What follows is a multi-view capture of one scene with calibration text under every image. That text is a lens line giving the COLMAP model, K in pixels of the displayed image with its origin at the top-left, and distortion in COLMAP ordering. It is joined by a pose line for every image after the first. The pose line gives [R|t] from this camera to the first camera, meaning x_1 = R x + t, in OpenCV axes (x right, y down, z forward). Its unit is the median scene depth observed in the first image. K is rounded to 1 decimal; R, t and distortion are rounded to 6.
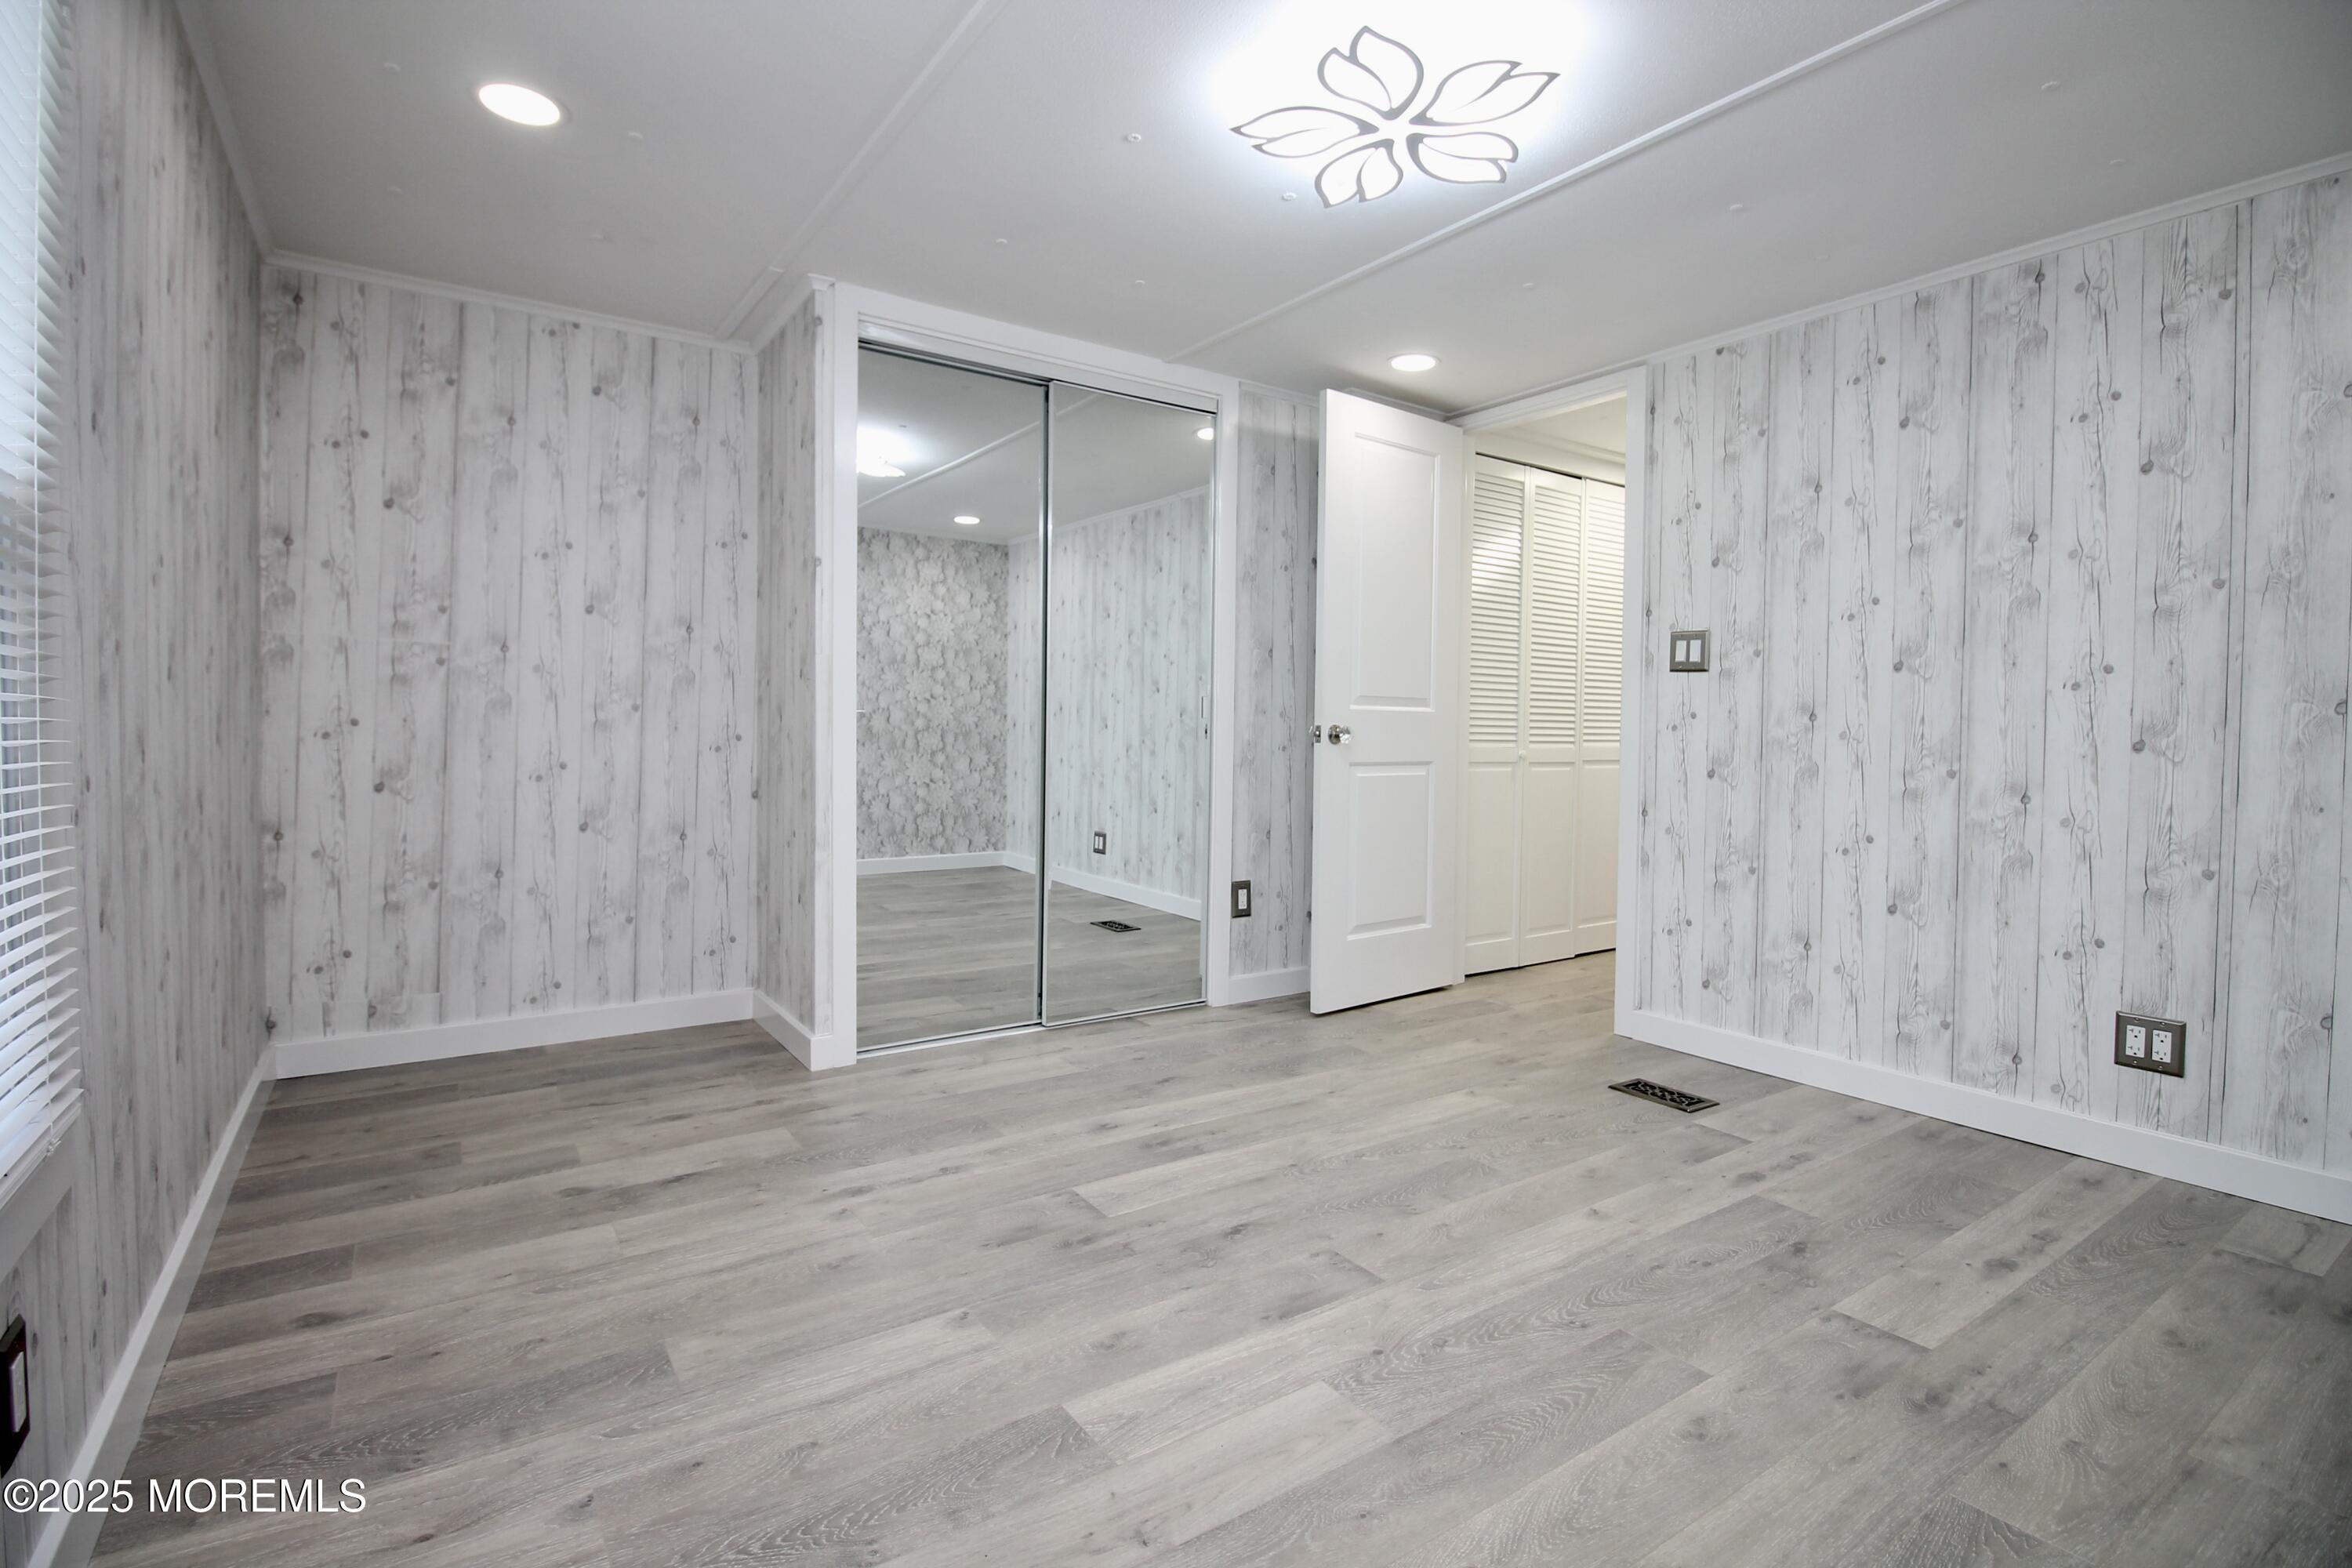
lens RADIAL K [[1098.7, 0, 1181.7], [0, 1098.7, 763.2], [0, 0, 1]] dist [-0.003054, -0.011582]
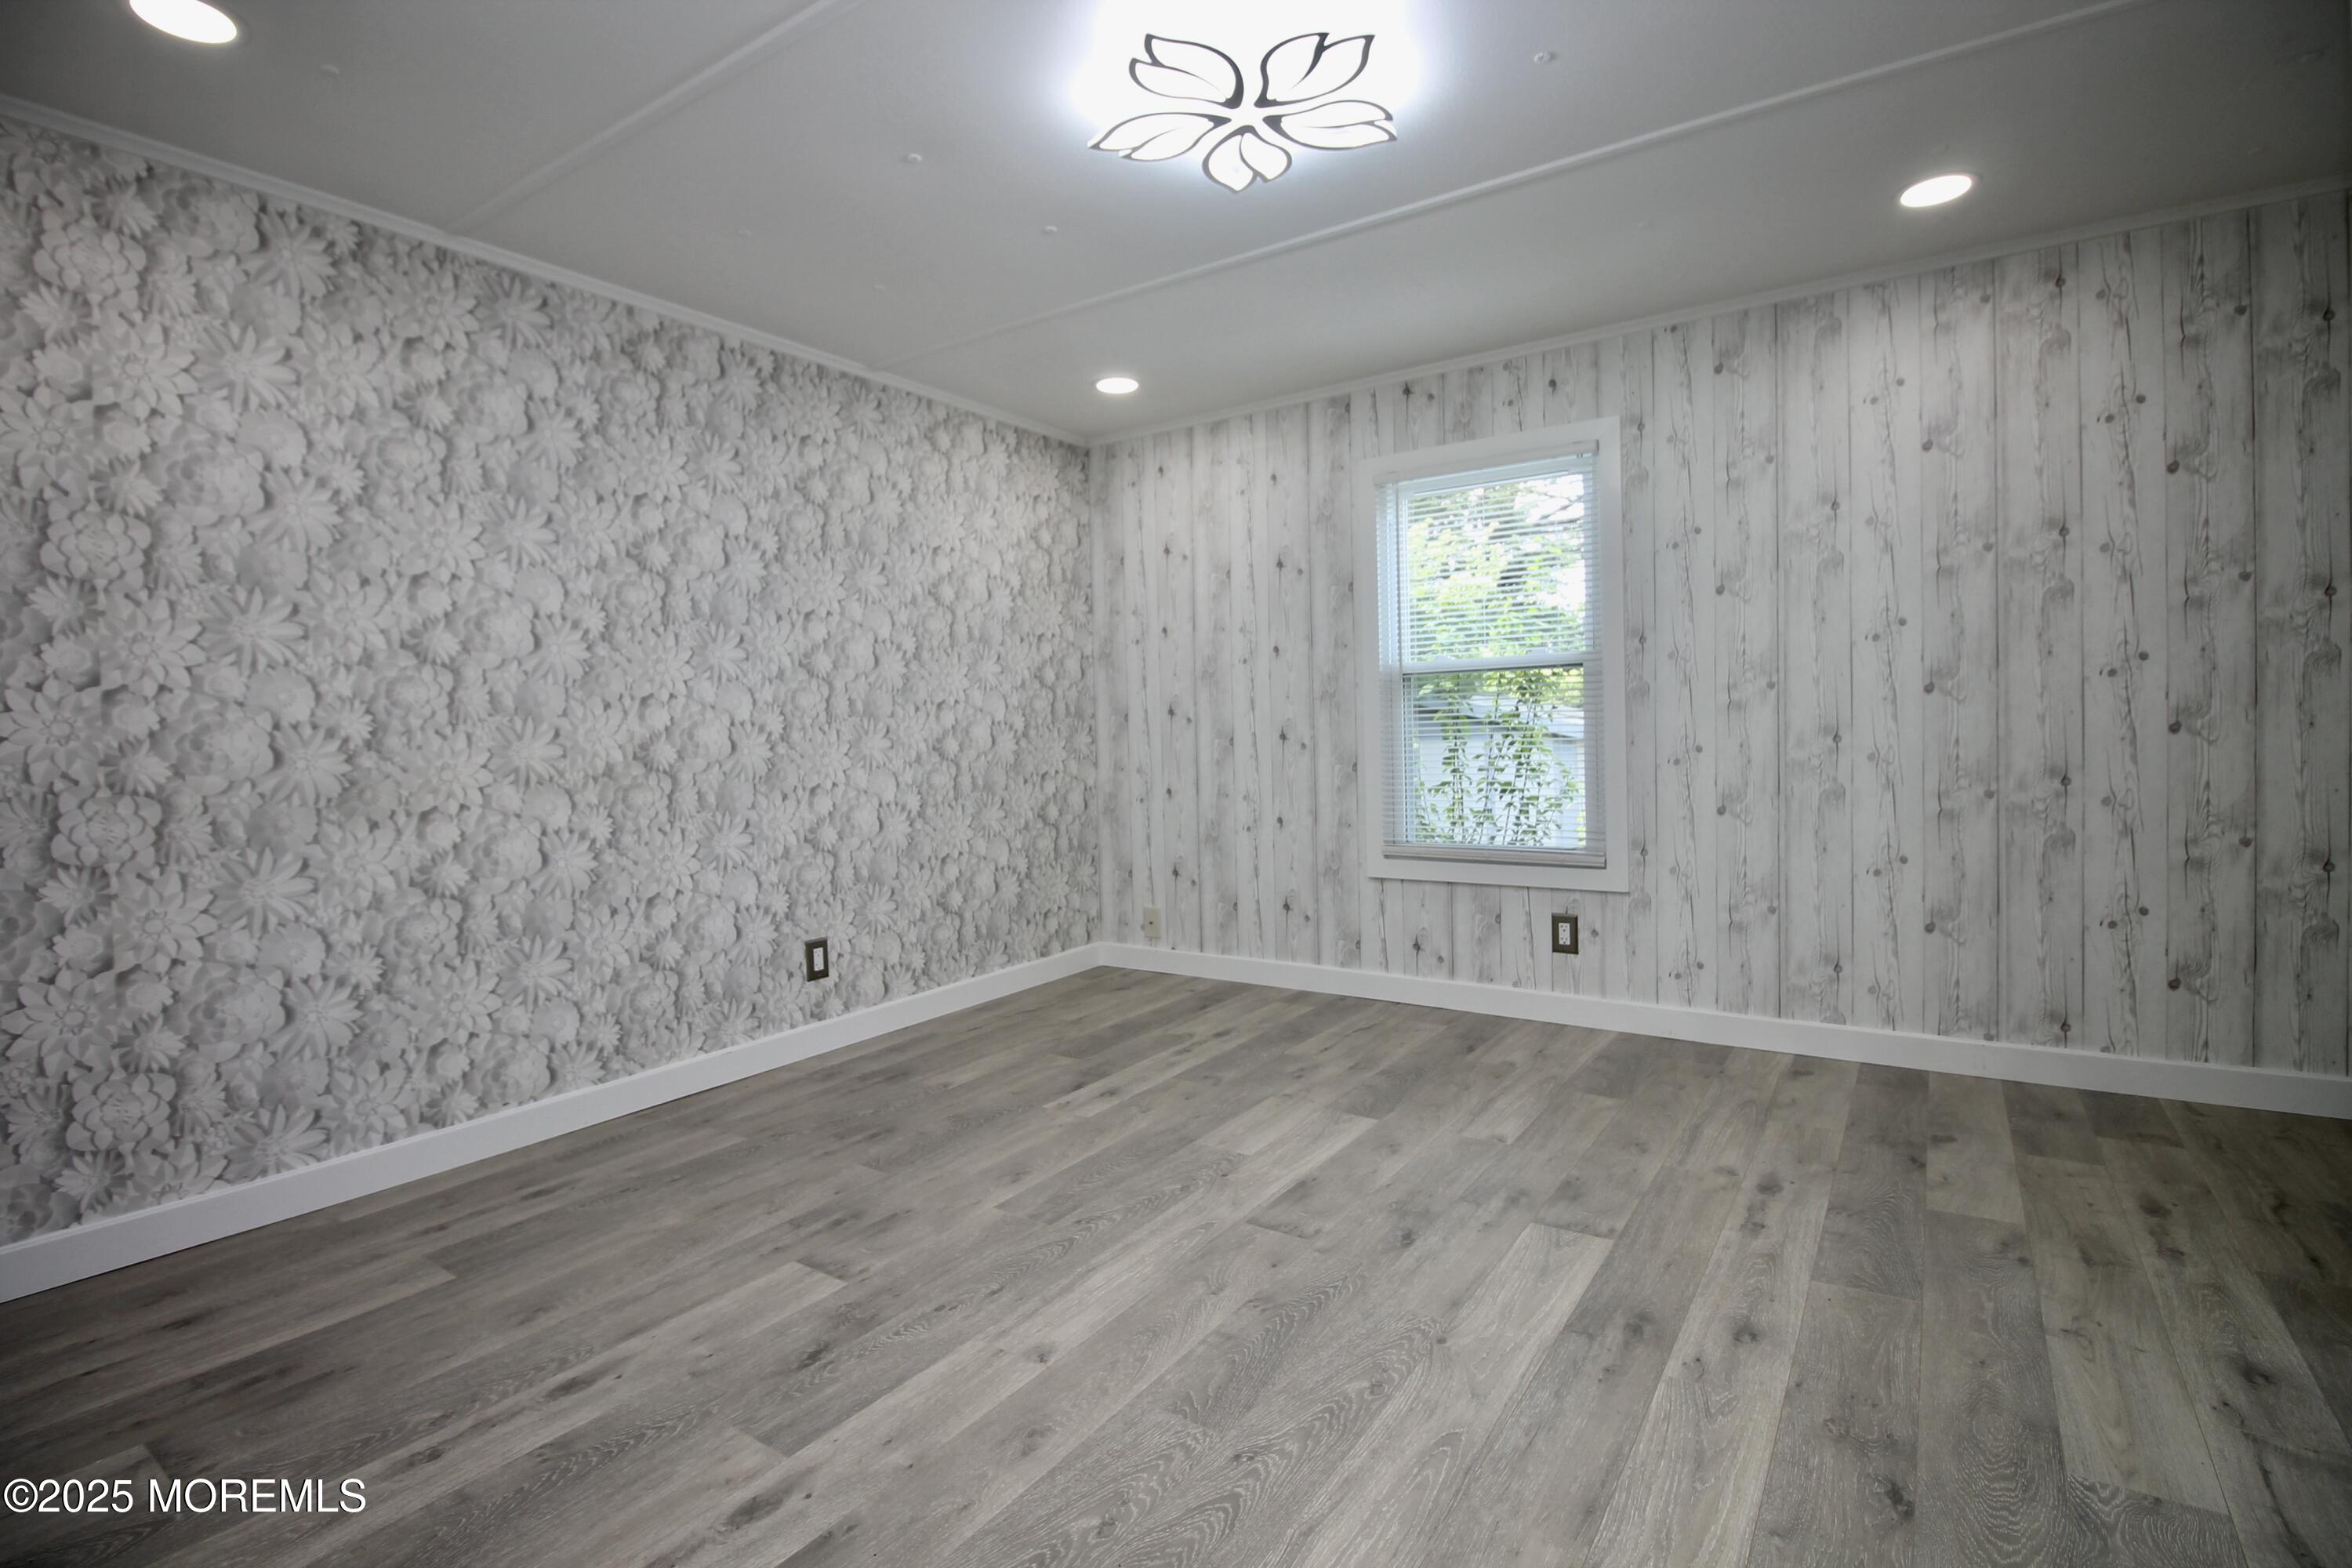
lens RADIAL K [[1098.7, 0, 1179.9], [0, 1098.7, 769.4], [0, 0, 1]] dist [-0.003054, -0.011582]
pose [[-0.933925, 0.022345, -0.356771, 0.591526], [0.001289, 0.998248, 0.059149, -0.051628], [0.357468, 0.054781, -0.932318, 1.853489]]
